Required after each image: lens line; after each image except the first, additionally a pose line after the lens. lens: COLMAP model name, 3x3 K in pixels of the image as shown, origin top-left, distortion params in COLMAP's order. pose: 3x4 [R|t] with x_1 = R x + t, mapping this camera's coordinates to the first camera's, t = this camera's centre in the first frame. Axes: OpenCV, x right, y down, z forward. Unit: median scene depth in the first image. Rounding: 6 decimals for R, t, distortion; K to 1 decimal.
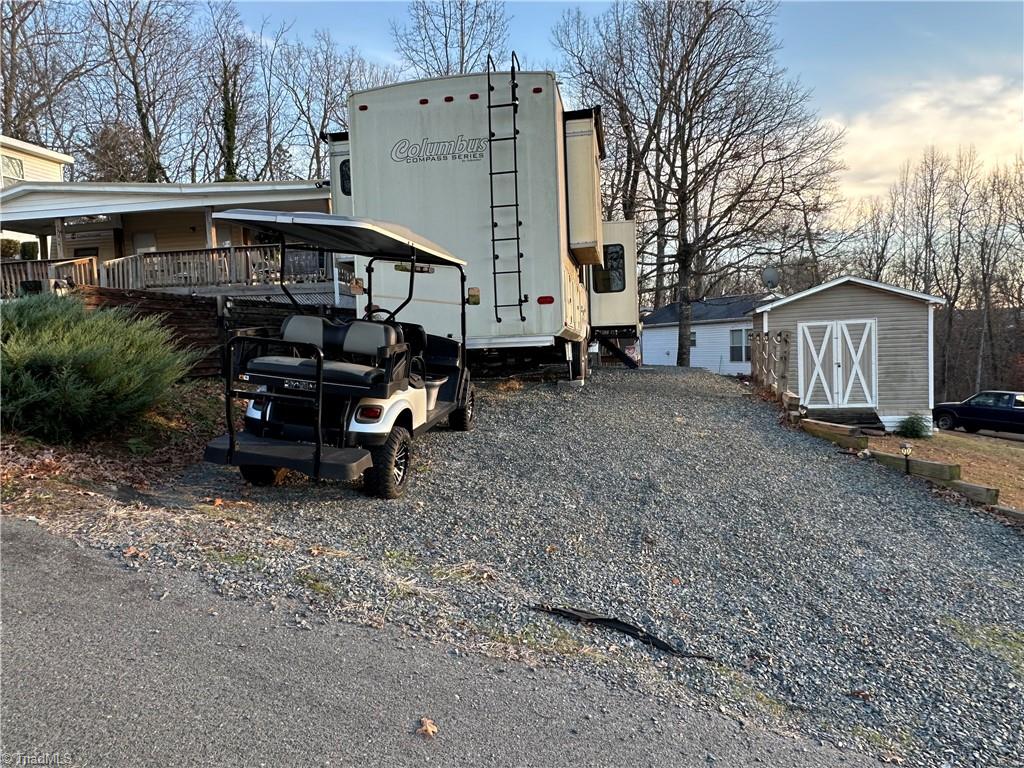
lens RADIAL K [[681.6, 0, 518.9], [0, 681.6, 391.1], [0, 0, 1]] dist [-0.009979, -0.001206]
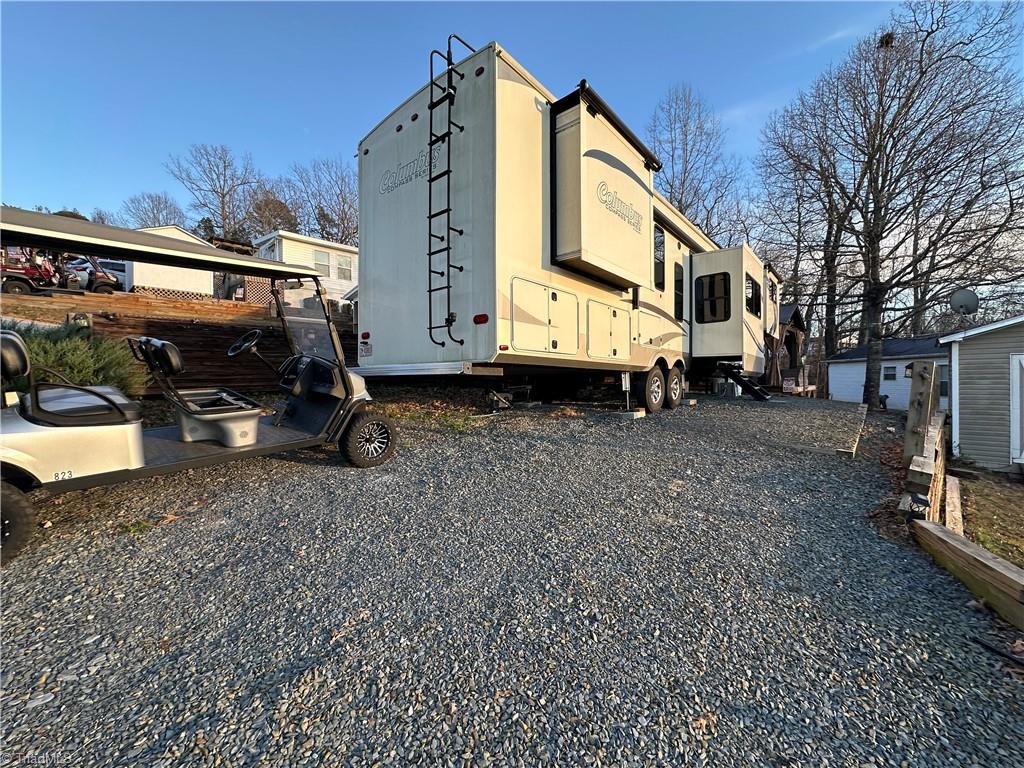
lens RADIAL K [[407.2, 0, 514.2], [0, 407.2, 380.7], [0, 0, 1]] dist [-0.005924, 0.001242]
pose [[0.852872, 0.033309, -0.521057, 0.163830], [-0.057078, 0.997930, -0.029632, -0.022945], [0.518991, 0.055013, 0.853008, 0.297215]]
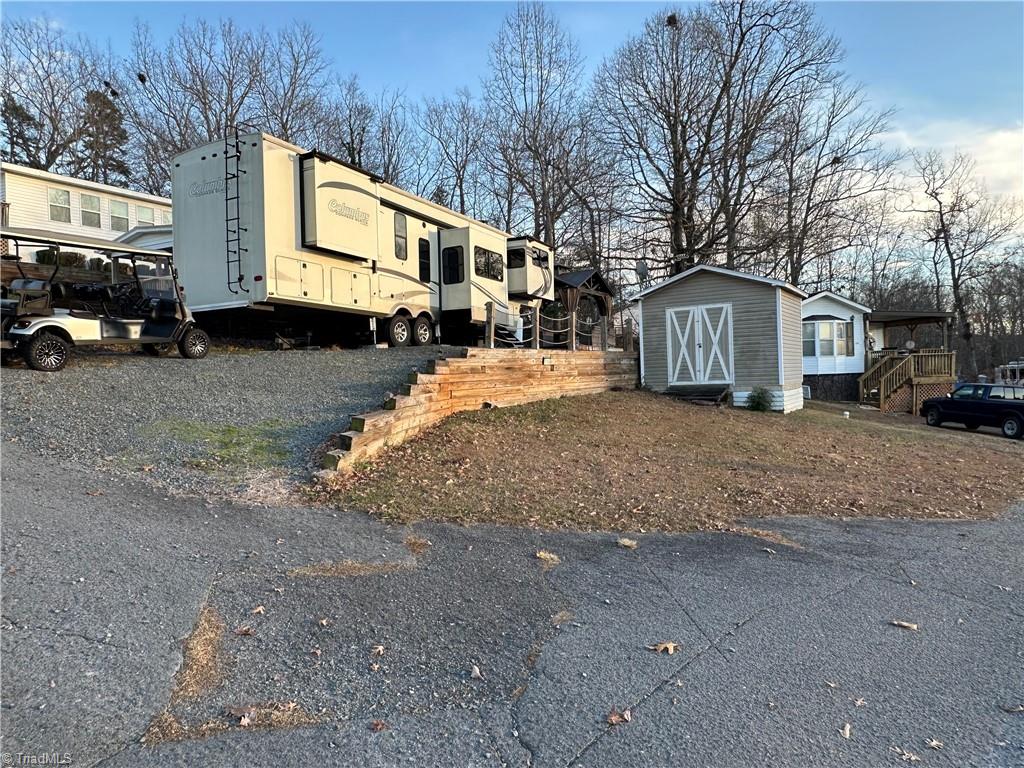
lens RADIAL K [[660.1, 0, 510.5], [0, 660.1, 385.2], [0, 0, 1]] dist [-0.003679, -0.003713]
pose [[0.950303, 0.012827, -0.311061, 0.514601], [-0.024981, 0.999071, -0.035120, 0.071484], [0.310321, 0.041145, 0.949741, -0.111608]]
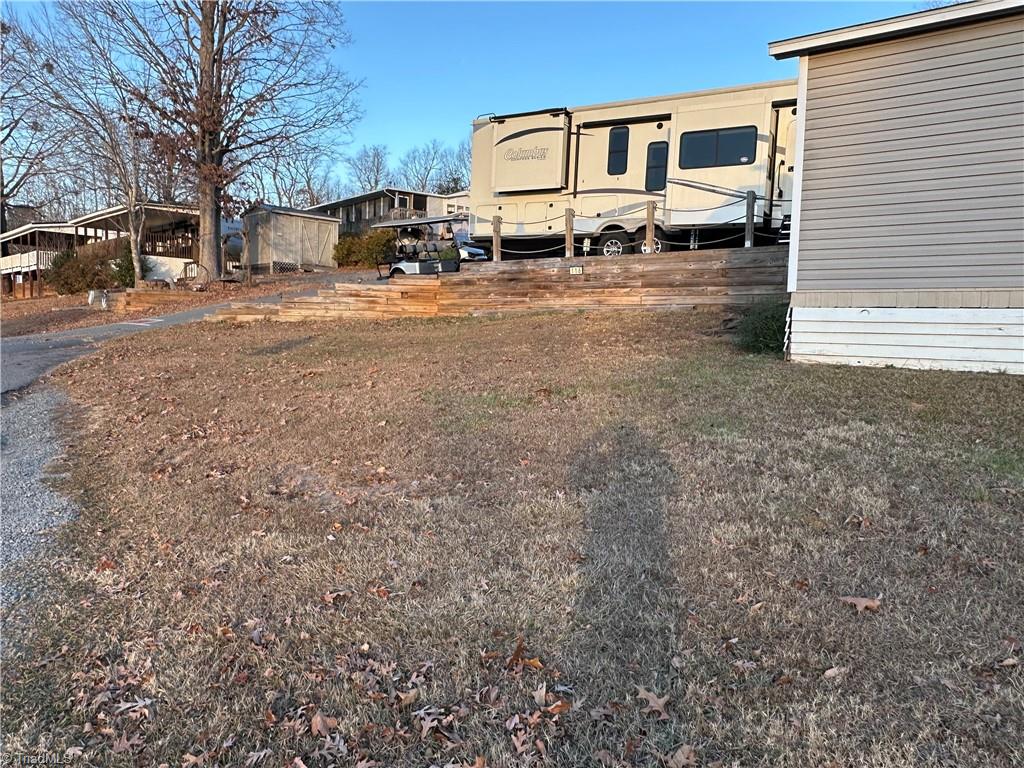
lens RADIAL K [[726.7, 0, 513.4], [0, 726.7, 390.2], [0, 0, 1]] dist [-0.006319, -0.000070]
pose [[-0.358457, 0.096056, -0.928591, 1.102360], [-0.075151, 0.988495, 0.131262, 0.039339], [0.930517, 0.116837, -0.347114, 0.985899]]
